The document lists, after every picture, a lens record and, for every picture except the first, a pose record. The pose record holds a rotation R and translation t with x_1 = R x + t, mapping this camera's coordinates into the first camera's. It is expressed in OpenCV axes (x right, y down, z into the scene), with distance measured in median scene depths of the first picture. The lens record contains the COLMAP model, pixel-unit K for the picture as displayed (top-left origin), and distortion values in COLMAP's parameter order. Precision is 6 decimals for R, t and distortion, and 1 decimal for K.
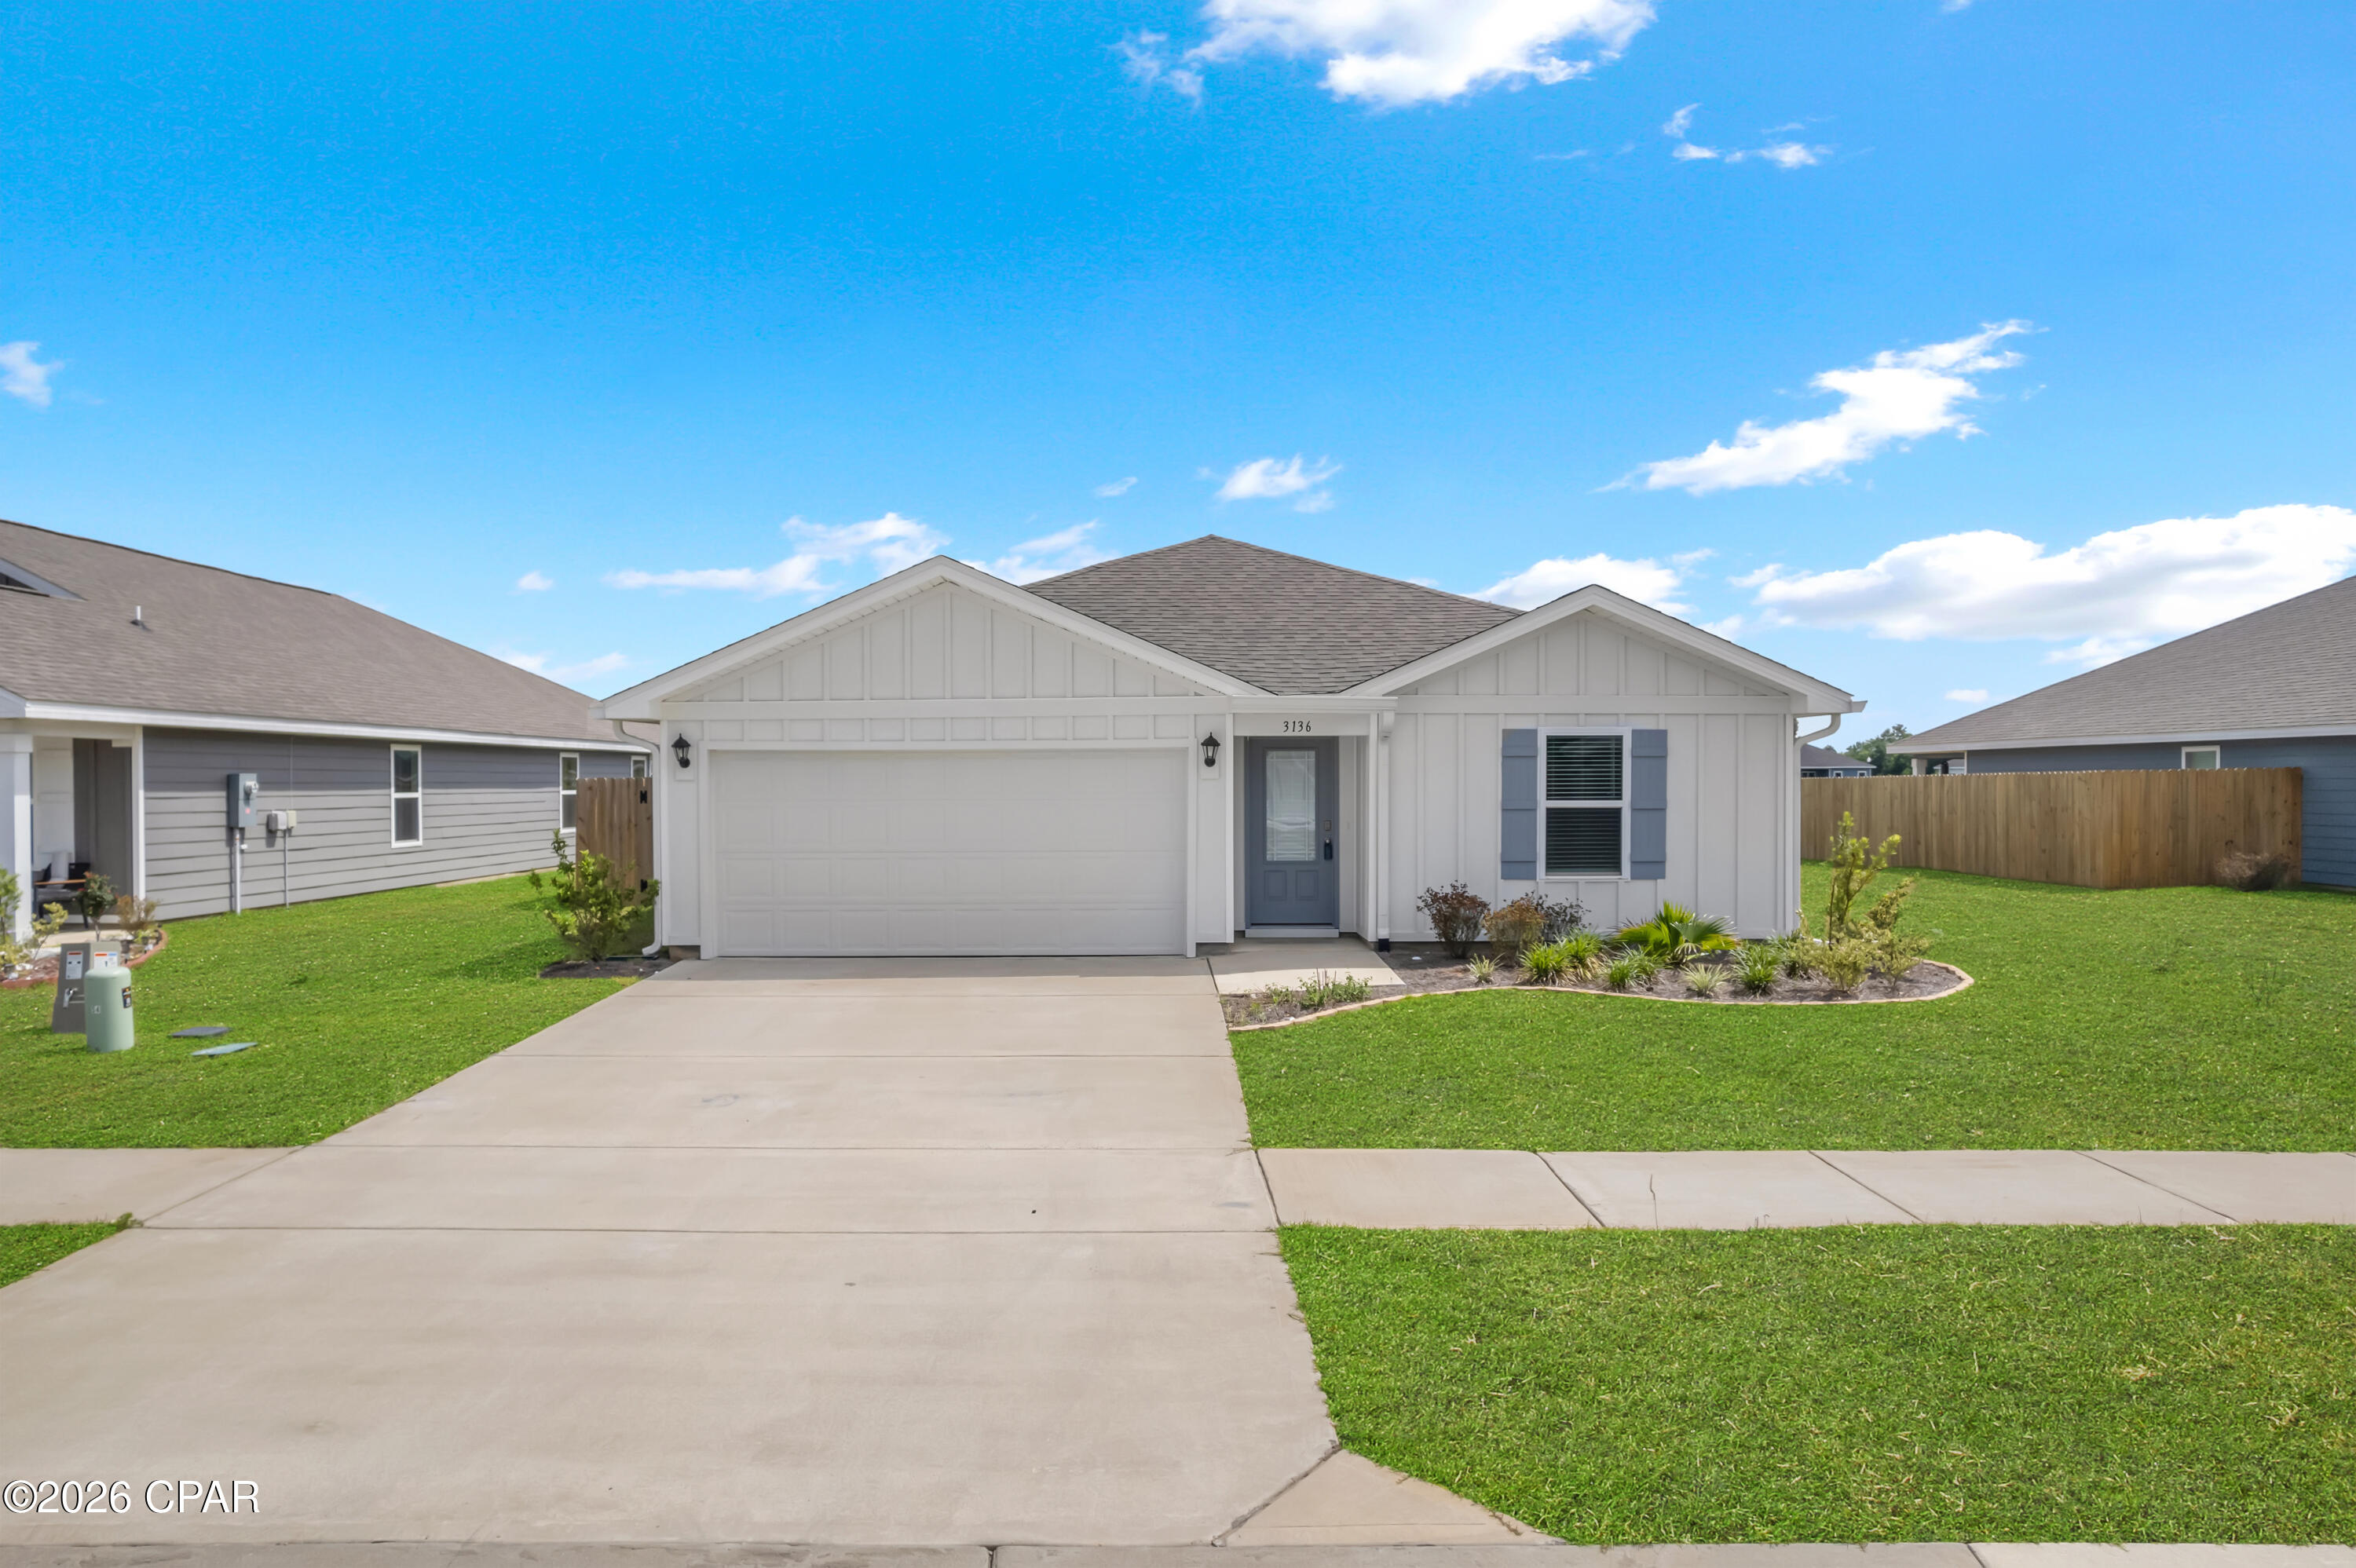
lens RADIAL K [[1528.2, 0, 1168.6], [0, 1528.2, 789.1], [0, 0, 1]] dist [-0.027653, 0.002064]
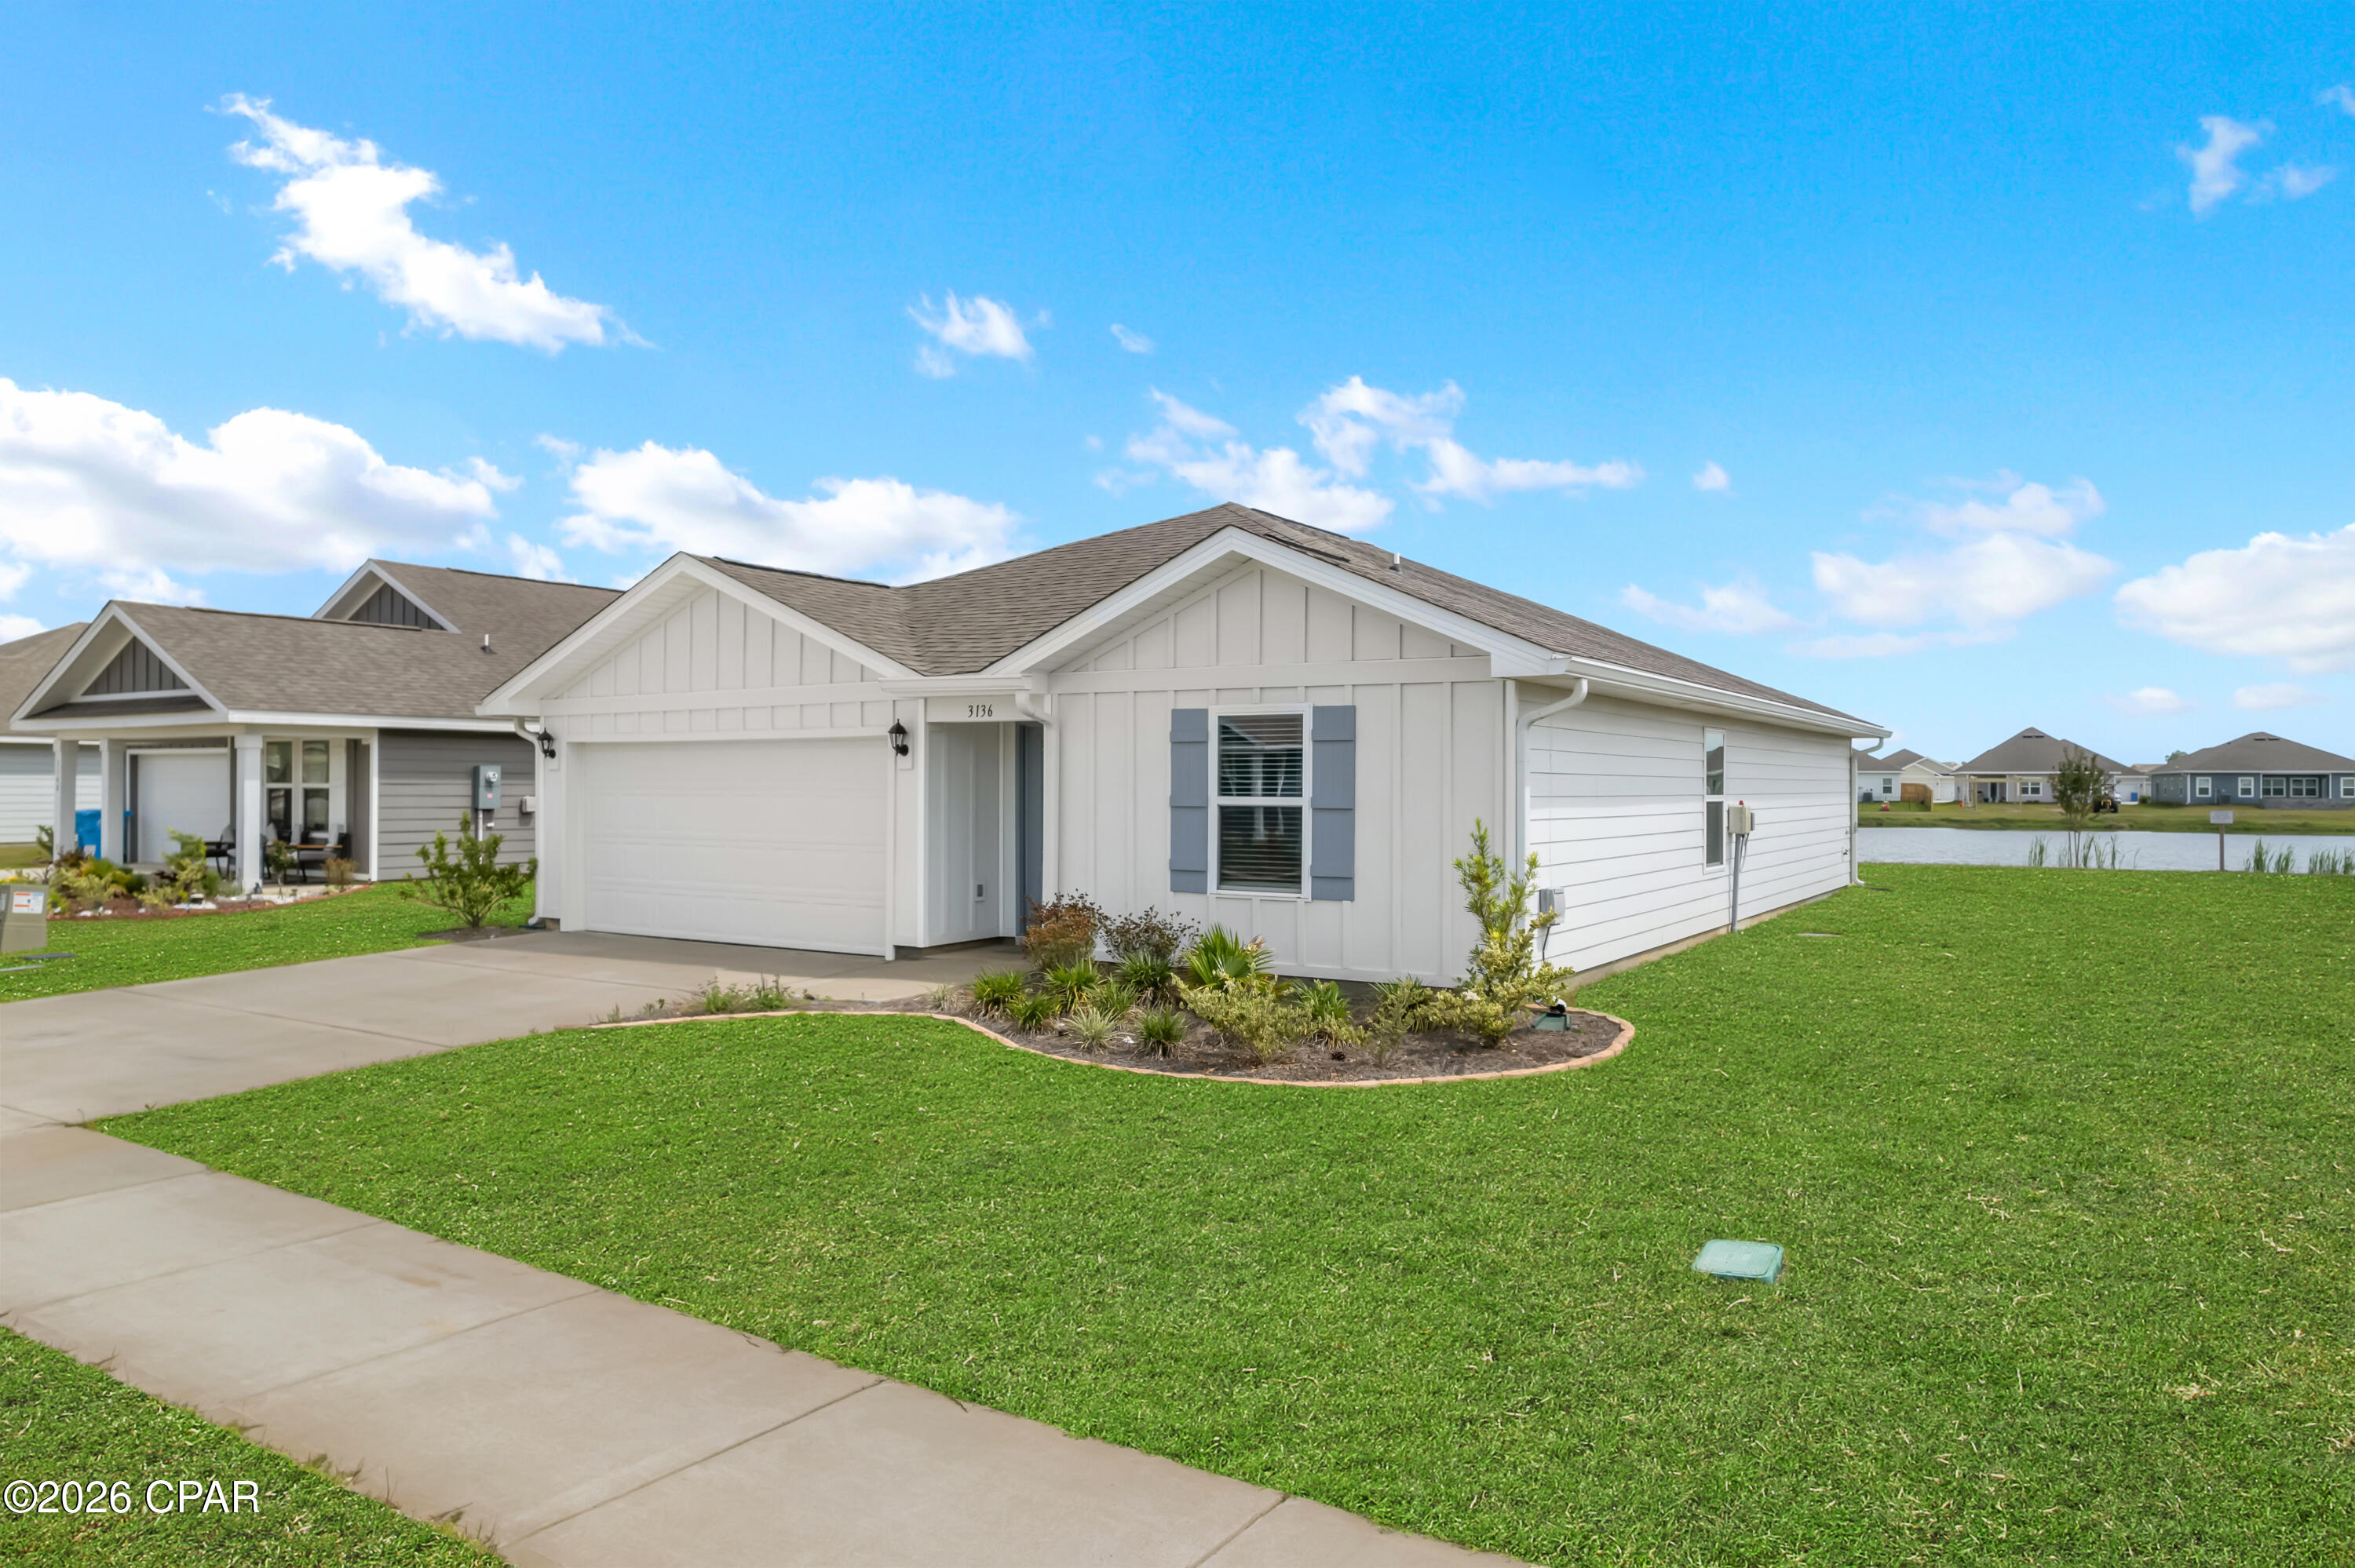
lens RADIAL K [[1527.5, 0, 1168.1], [0, 1527.5, 789.0], [0, 0, 1]] dist [-0.027653, 0.002064]
pose [[0.842898, 0.008311, -0.538010, 0.659181], [-0.008866, 0.999959, 0.001557, 0.002580], [0.538001, 0.003457, 0.842937, 0.304933]]
